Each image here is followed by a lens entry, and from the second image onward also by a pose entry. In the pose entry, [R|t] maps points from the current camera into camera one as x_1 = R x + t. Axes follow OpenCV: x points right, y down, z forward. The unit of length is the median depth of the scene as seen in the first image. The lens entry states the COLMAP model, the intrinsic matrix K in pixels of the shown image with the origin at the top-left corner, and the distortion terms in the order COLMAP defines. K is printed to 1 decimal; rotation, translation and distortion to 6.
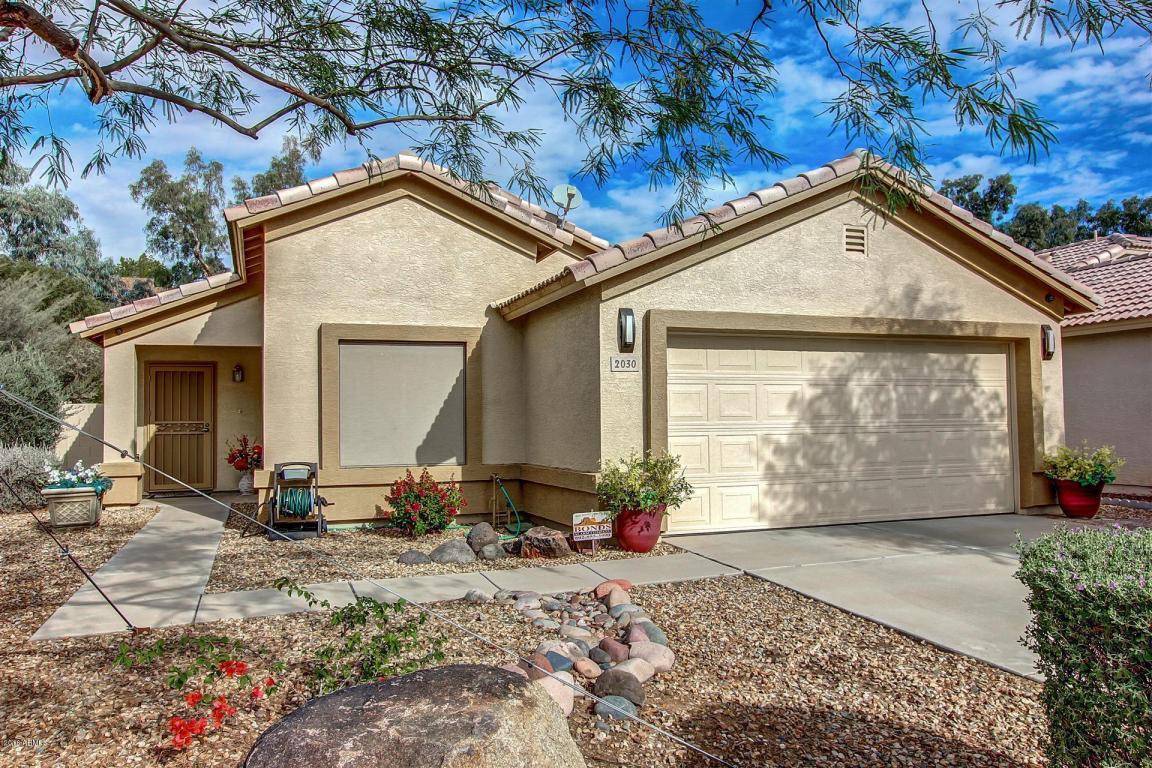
lens RADIAL K [[824.2, 0, 576.0], [0, 824.2, 384.0], [0, 0, 1]] dist [-0.004711, 0.000271]
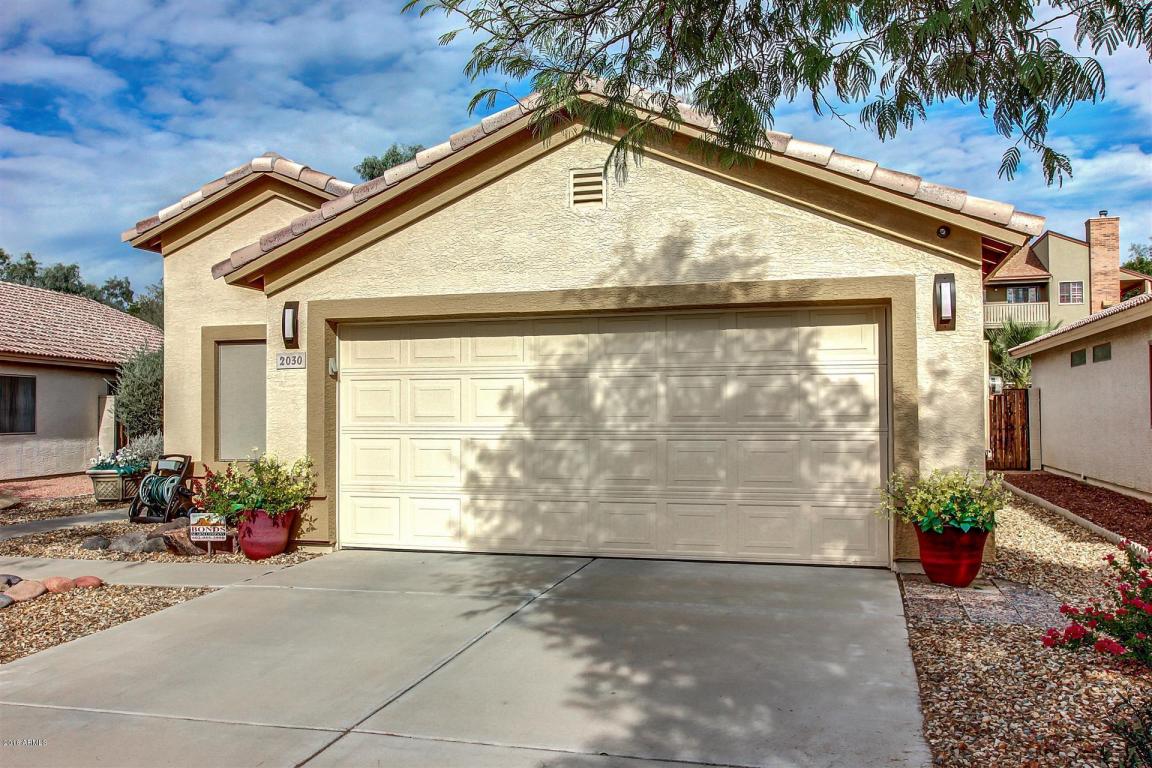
lens RADIAL K [[991.6, 0, 576.0], [0, 991.6, 384.0], [0, 0, 1]] dist [0.032369, 0.001501]
pose [[0.800654, -0.010551, -0.599035, 0.872483], [0.023072, 0.999646, 0.013231, -0.004354], [0.598683, -0.024415, 0.800614, 0.247306]]
